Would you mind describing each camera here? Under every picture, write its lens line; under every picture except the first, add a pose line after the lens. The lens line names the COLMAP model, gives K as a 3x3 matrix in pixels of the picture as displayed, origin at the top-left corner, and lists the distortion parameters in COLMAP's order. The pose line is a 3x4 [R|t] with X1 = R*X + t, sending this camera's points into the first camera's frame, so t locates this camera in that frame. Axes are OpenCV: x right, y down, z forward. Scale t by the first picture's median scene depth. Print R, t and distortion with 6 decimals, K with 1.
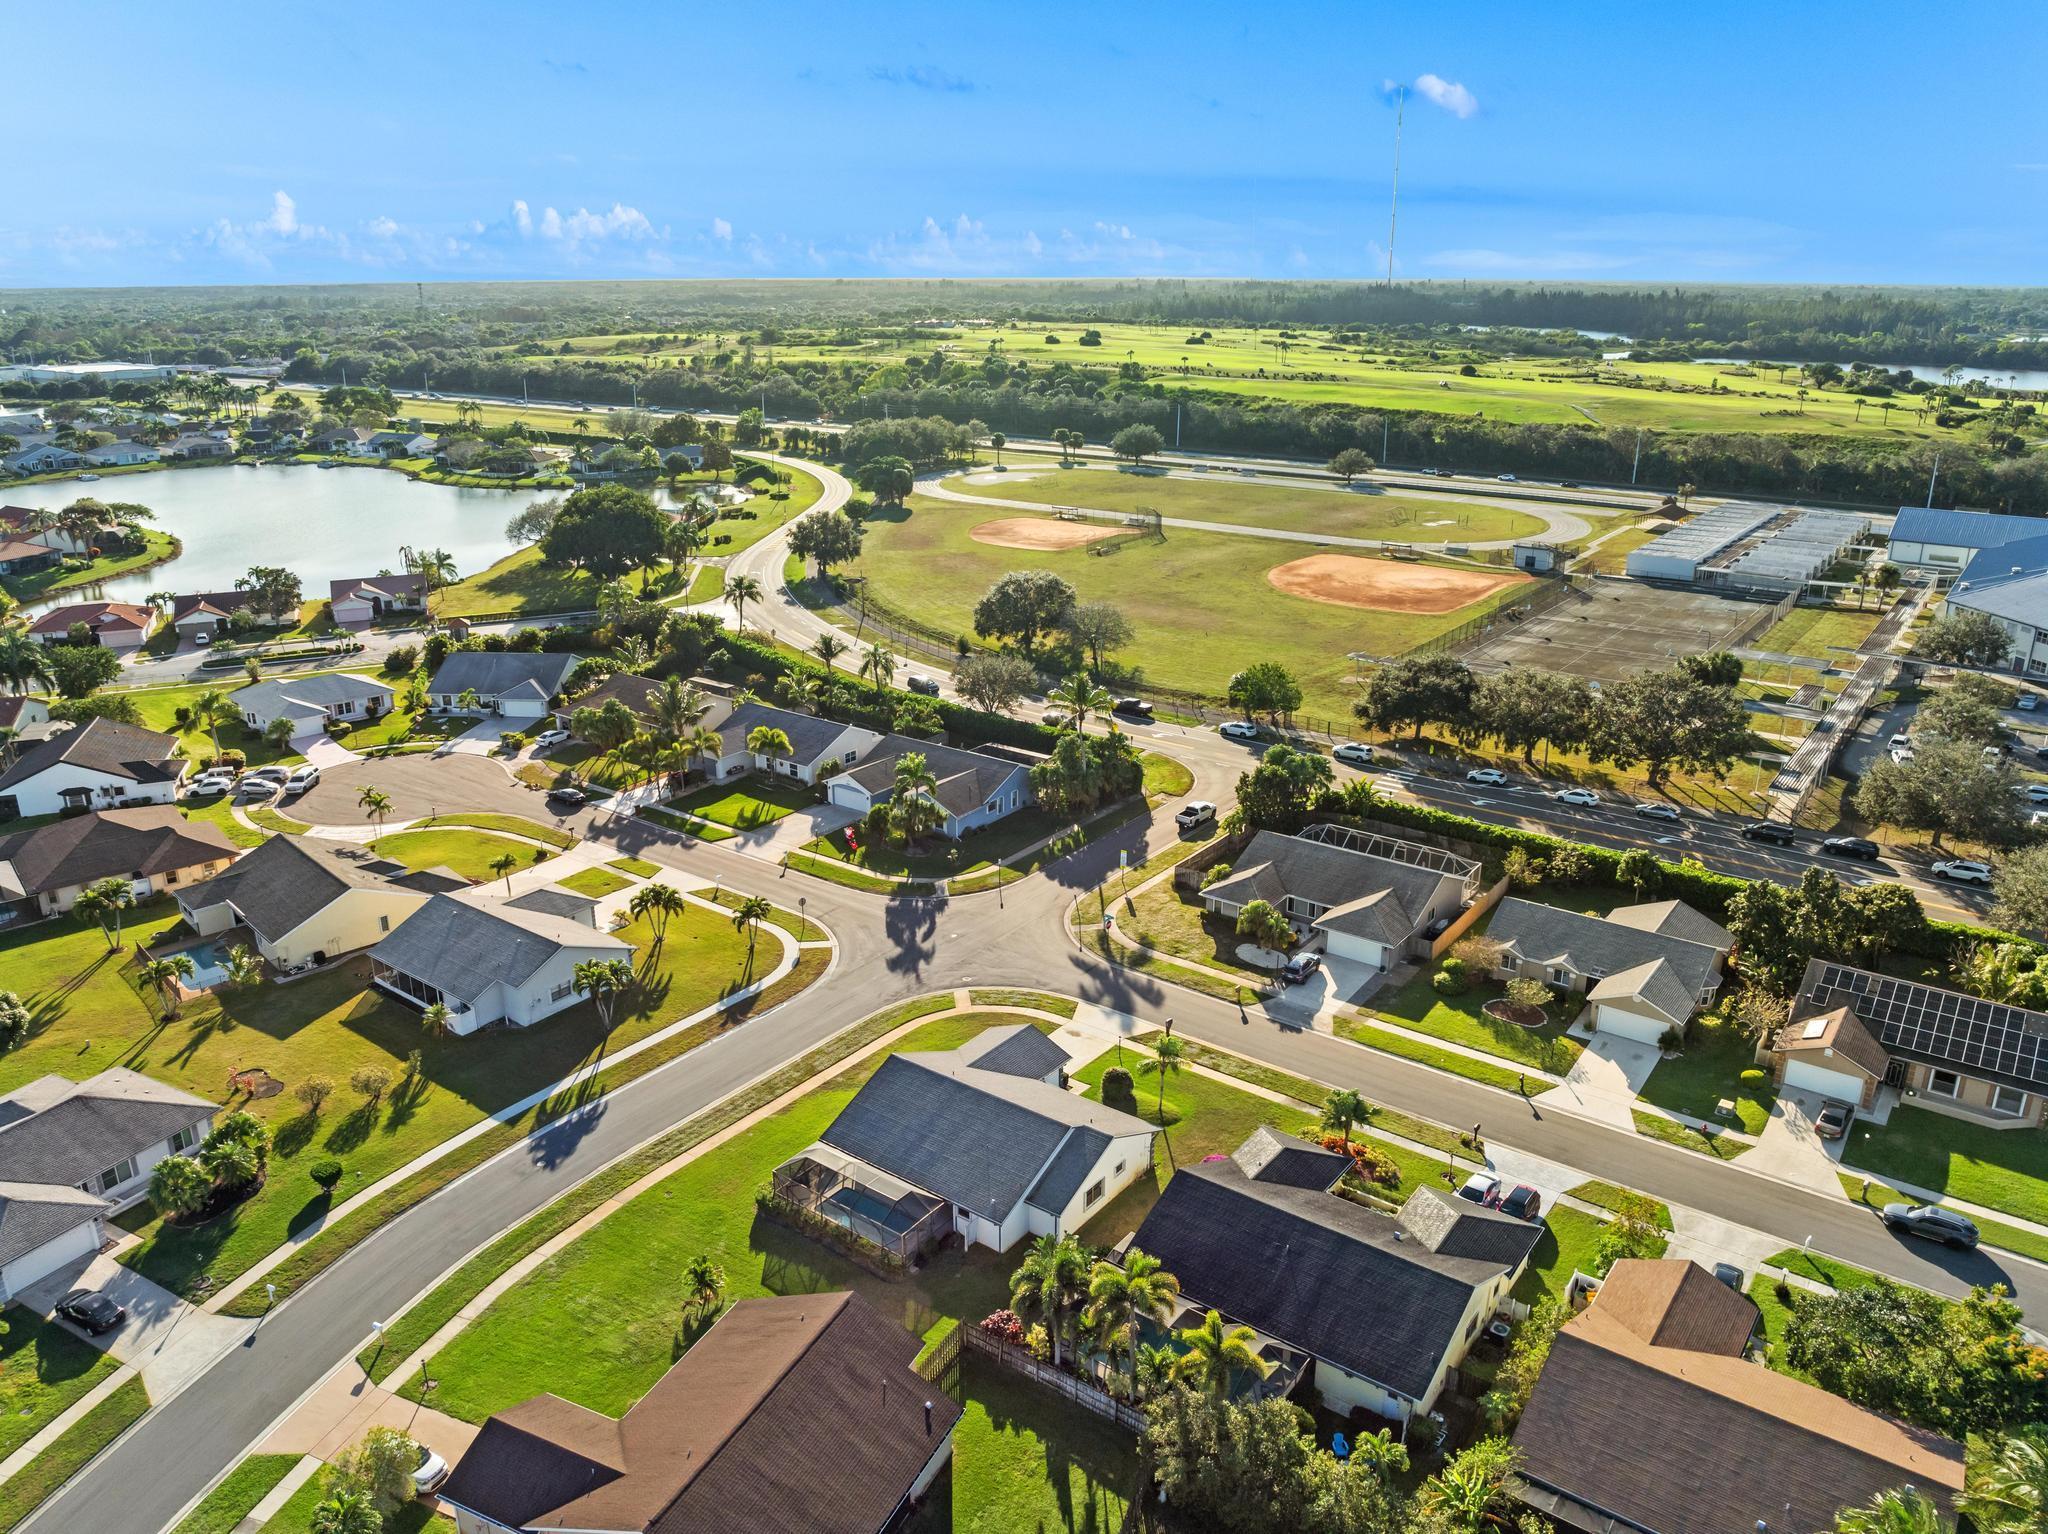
lens RADIAL K [[1460.5, 0, 1024.0], [0, 1460.5, 767.0], [0, 0, 1]] dist [-0.035663, -0.005824]
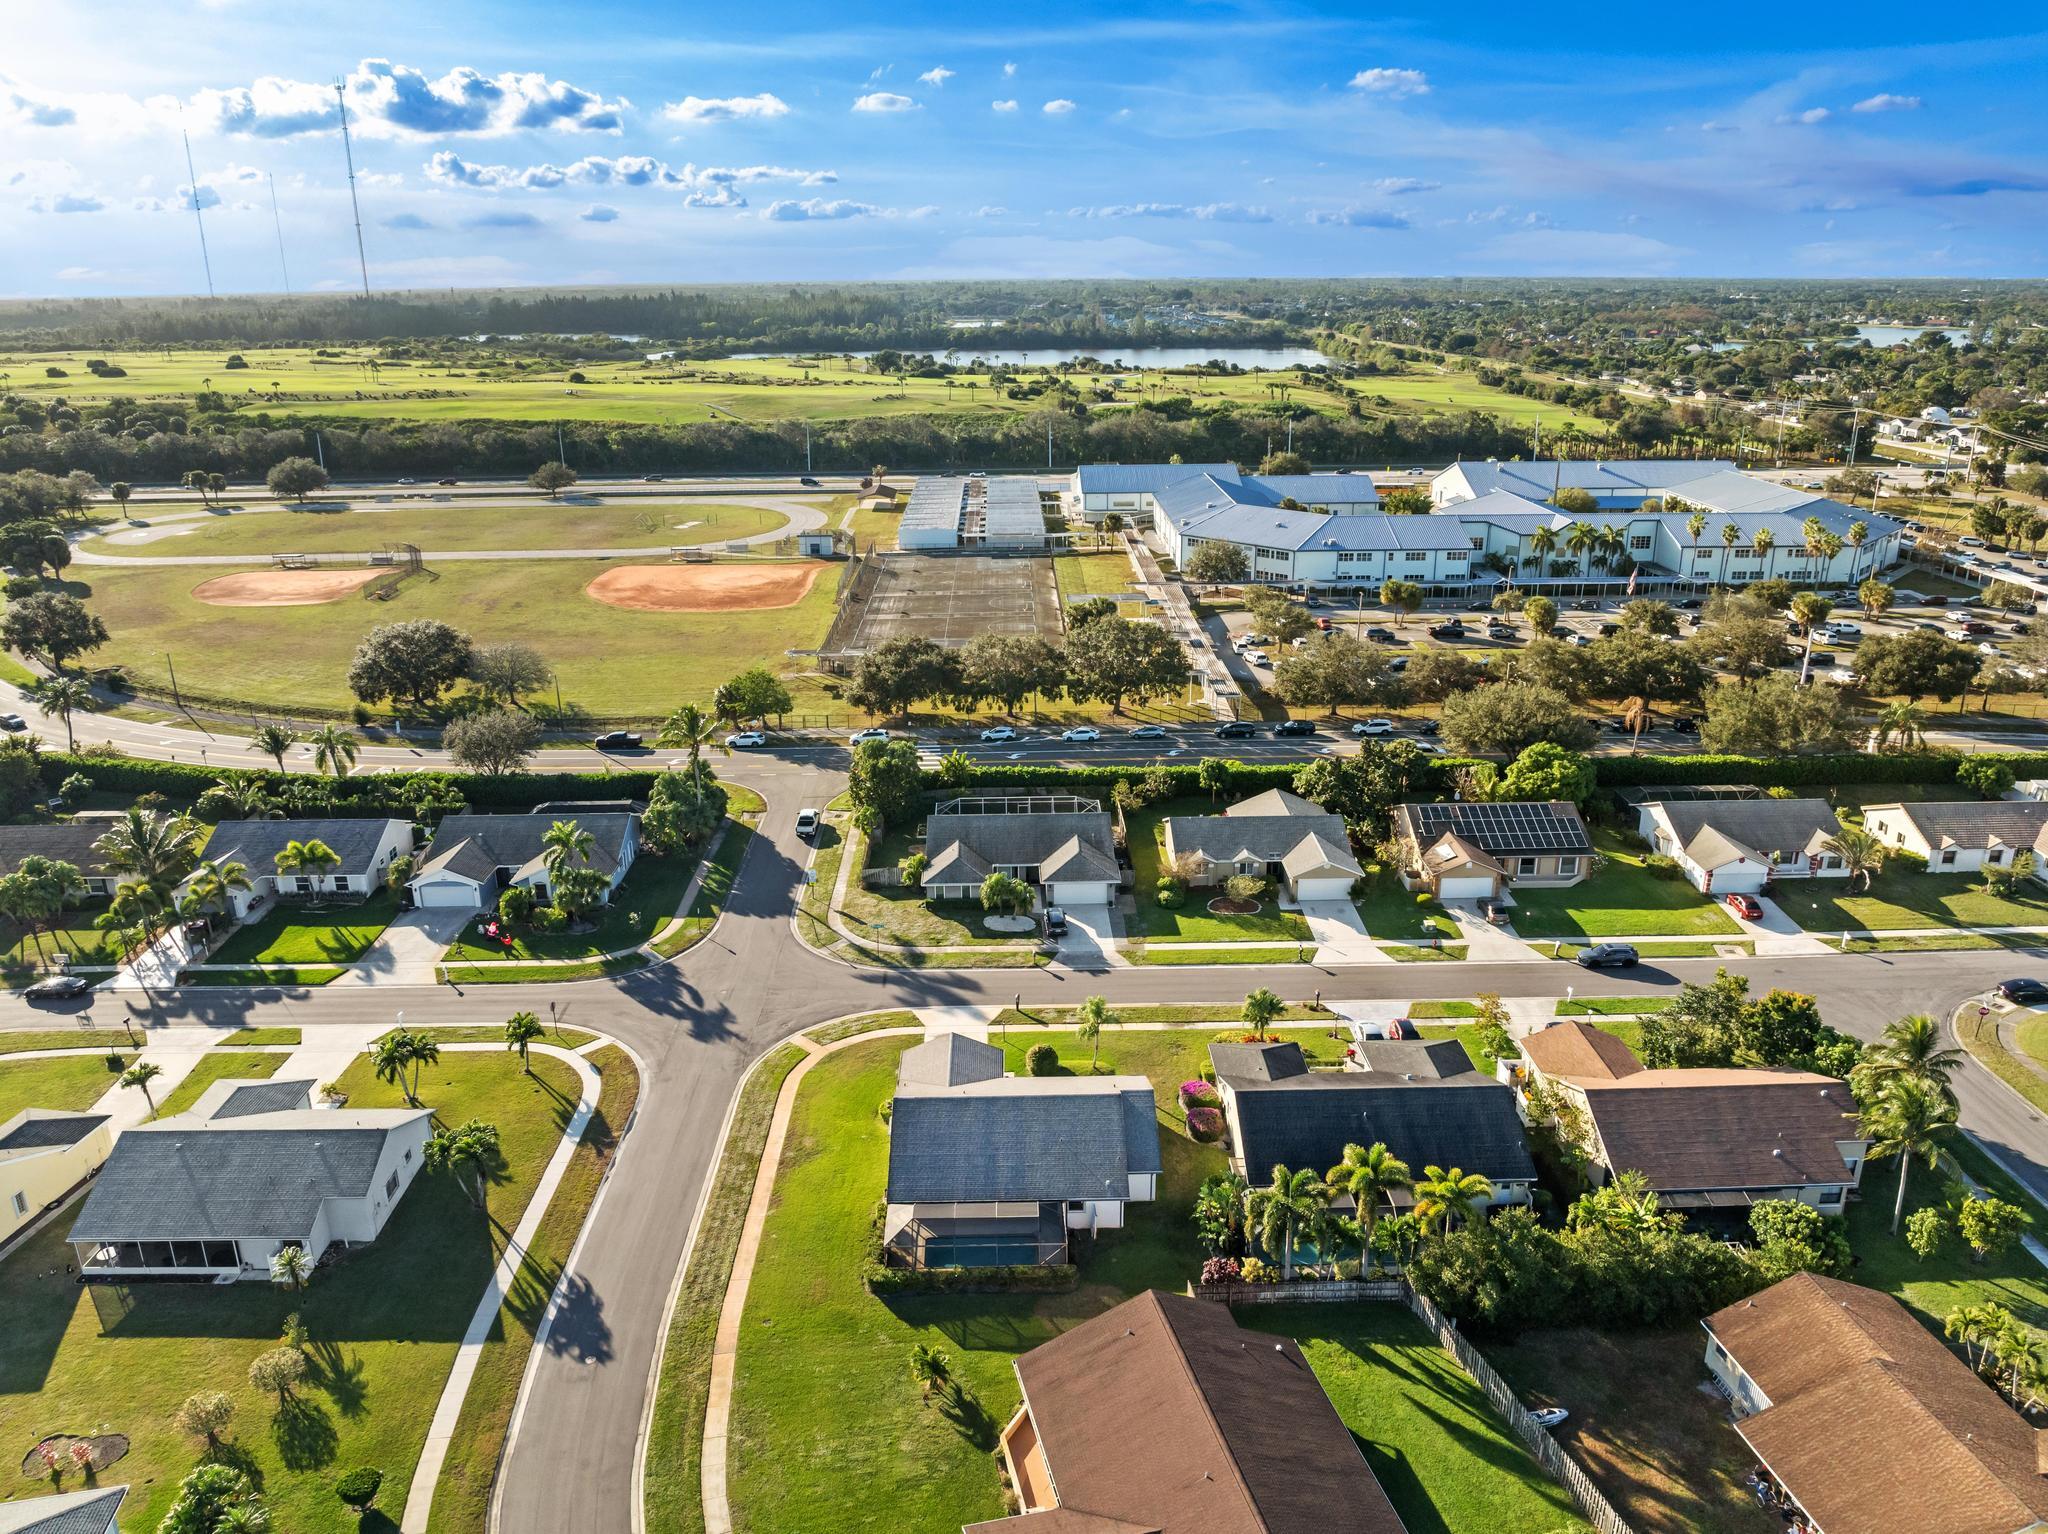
lens RADIAL K [[1460.5, 0, 1024.0], [0, 1460.5, 767.0], [0, 0, 1]] dist [-0.035663, -0.005824]
pose [[0.788372, -0.203067, 0.580718, -0.338880], [0.205534, 0.976653, 0.062490, -0.036886], [-0.579850, 0.070092, 0.811703, 0.096987]]
